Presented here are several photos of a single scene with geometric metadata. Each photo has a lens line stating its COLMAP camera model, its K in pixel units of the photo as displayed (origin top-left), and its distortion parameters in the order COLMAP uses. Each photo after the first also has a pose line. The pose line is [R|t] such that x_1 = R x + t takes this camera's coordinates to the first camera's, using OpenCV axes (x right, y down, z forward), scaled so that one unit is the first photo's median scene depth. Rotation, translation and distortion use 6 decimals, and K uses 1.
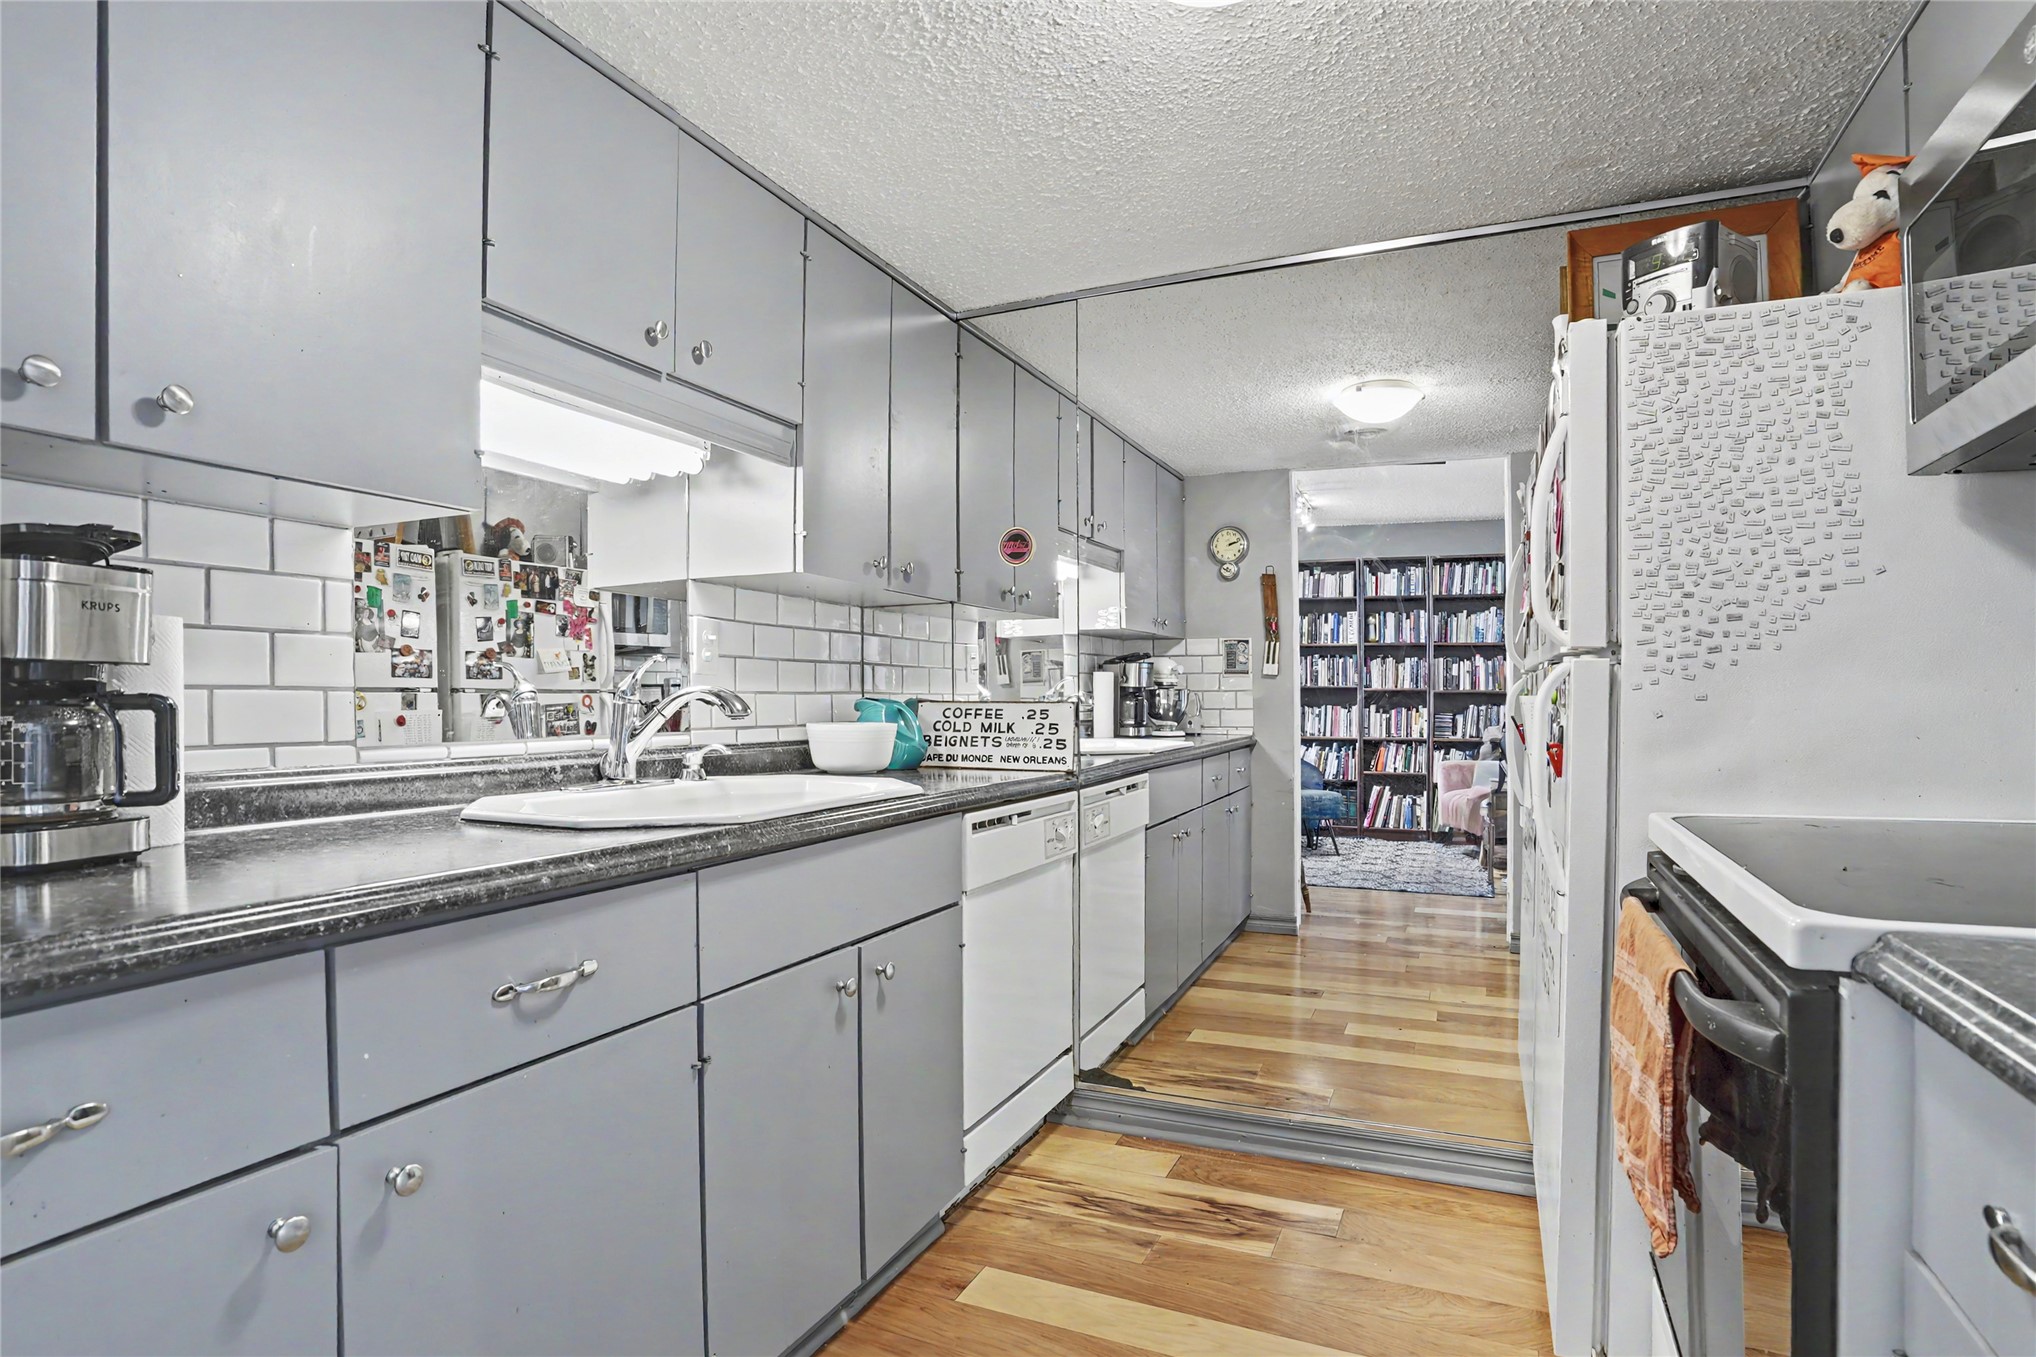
lens RADIAL K [[1050.8, 0, 1026.9], [0, 1050.8, 720.9], [0, 0, 1]] dist [-0.048911, 0.012600]
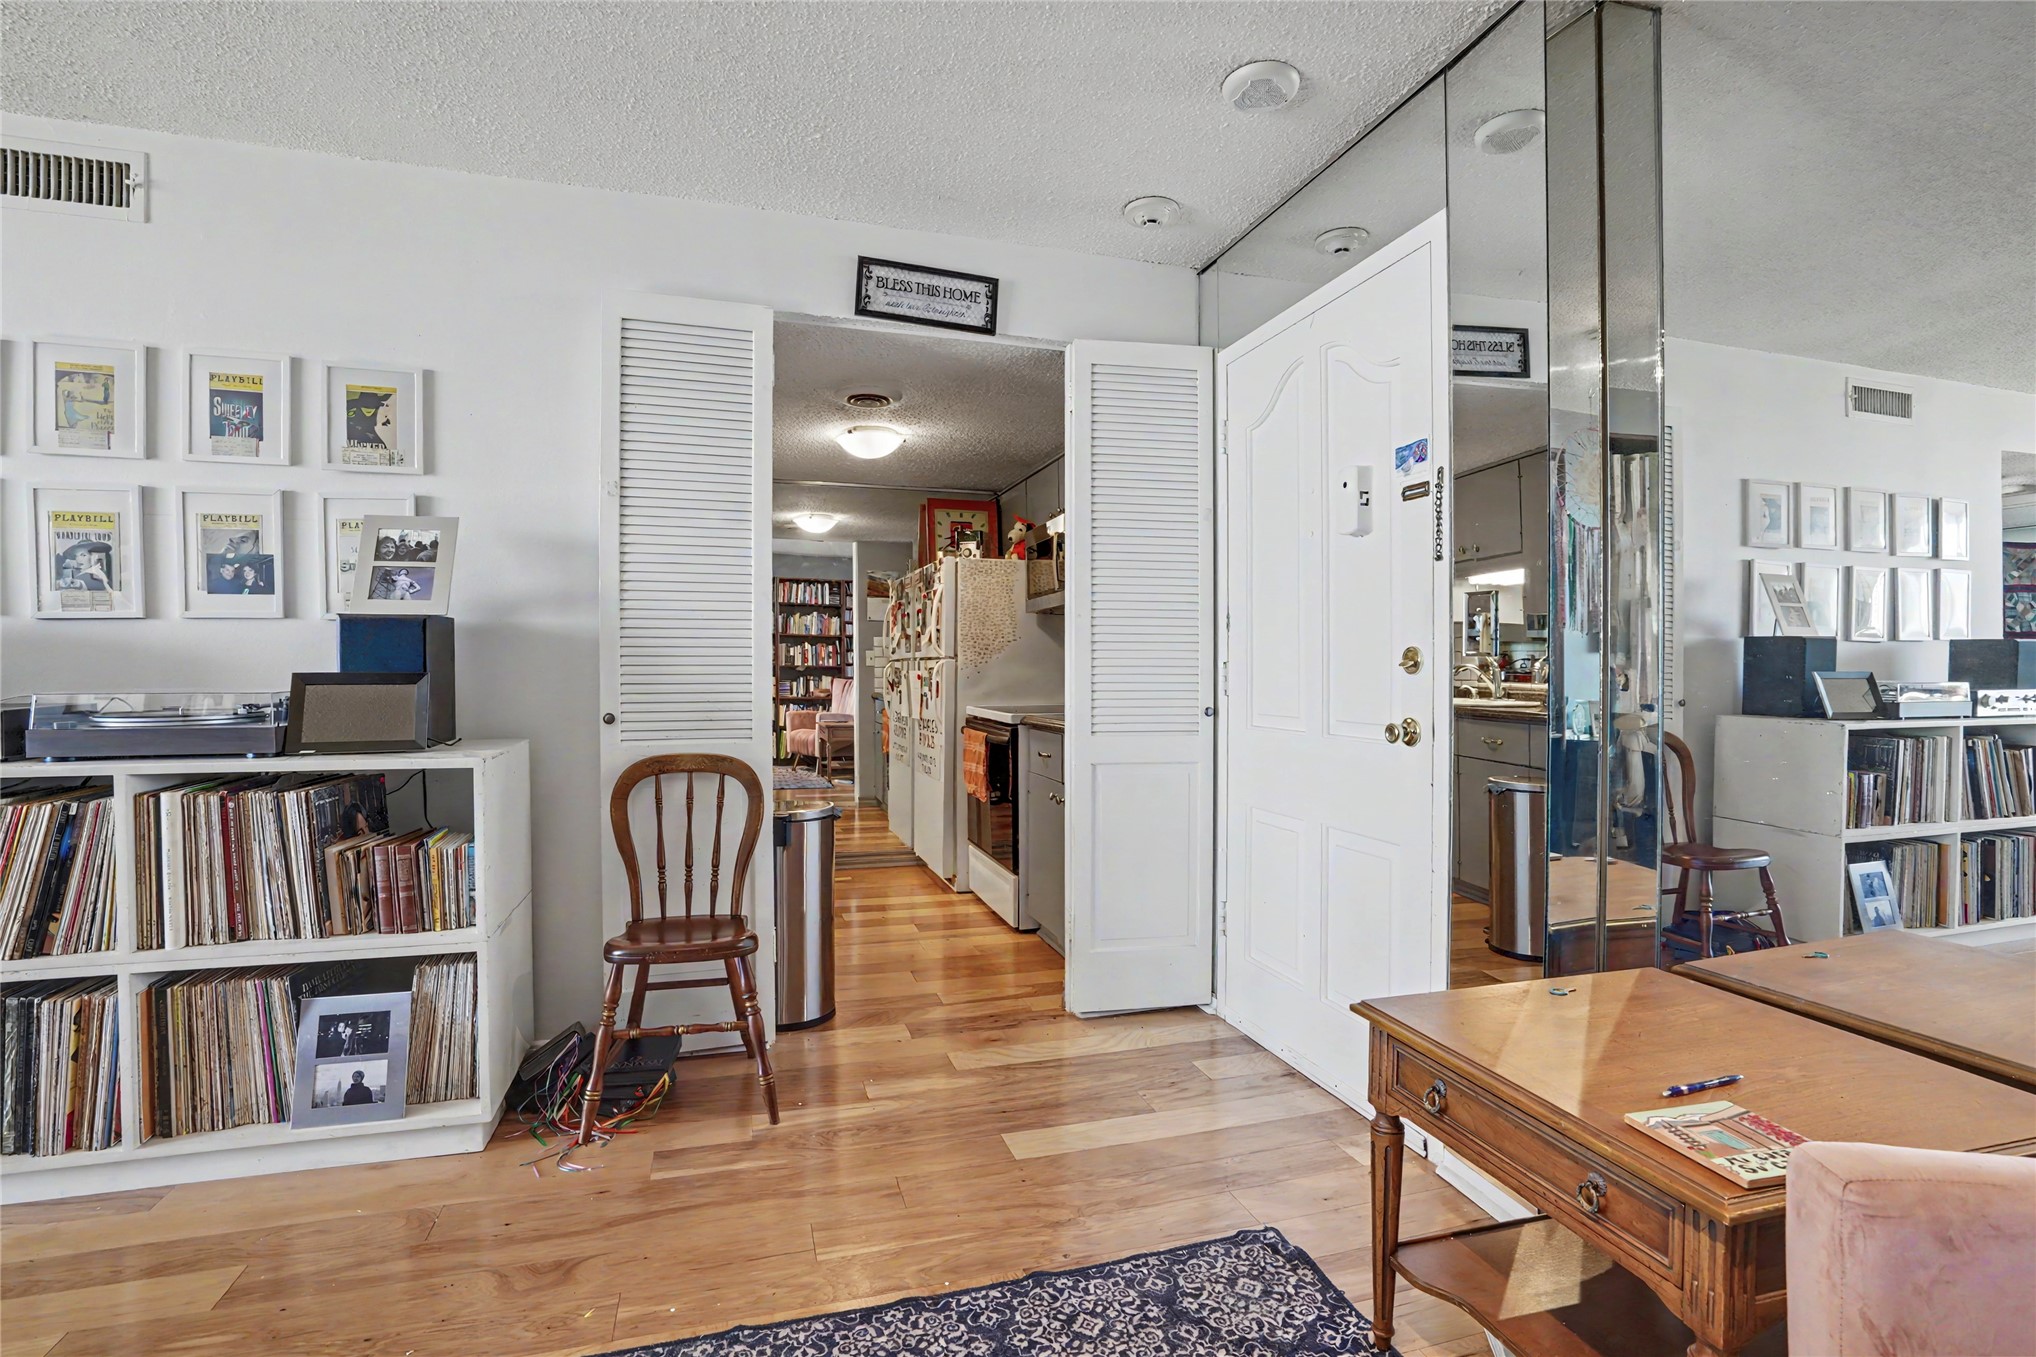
lens RADIAL K [[990.7, 0, 1012.4], [0, 990.7, 677.6], [0, 0, 1]] dist [-0.053836, 0.021317]
pose [[0.763622, 0.002354, 0.645659, -0.779243], [0.005872, 0.999927, -0.010591, 0.017674], [-0.645636, 0.011878, 0.763552, -0.892406]]
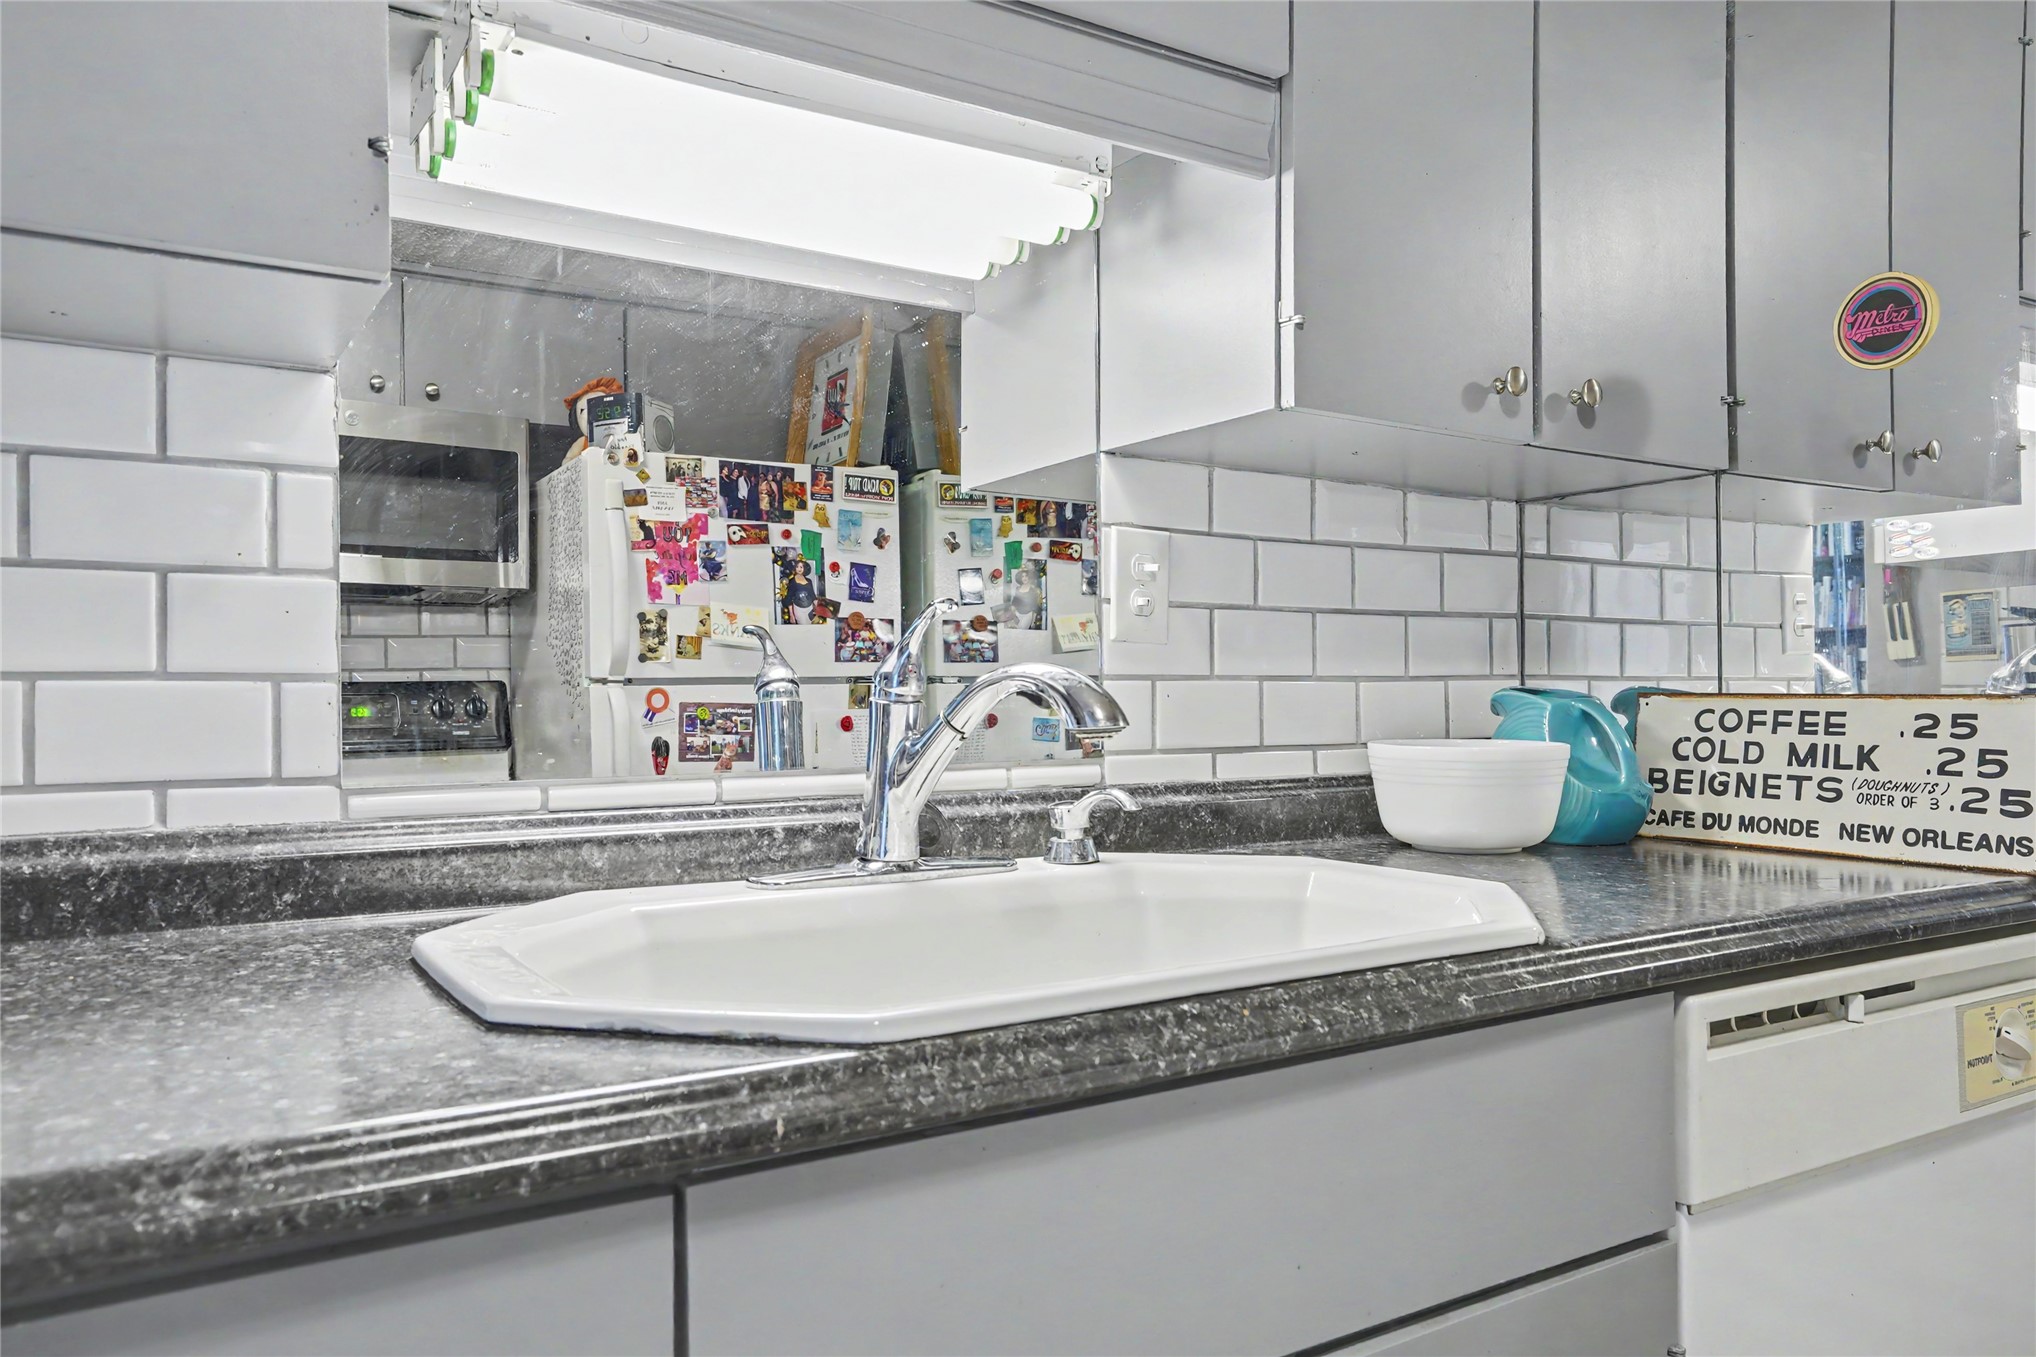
lens RADIAL K [[1425.2, 0, 1032.4], [0, 1425.2, 688.9], [0, 0, 1]] dist [-0.000960, 0.011067]
pose [[0.830464, -0.005309, -0.557047, 0.025462], [-0.006029, 0.999810, -0.018517, -0.008409], [0.557040, 0.018736, 0.830275, 0.361847]]
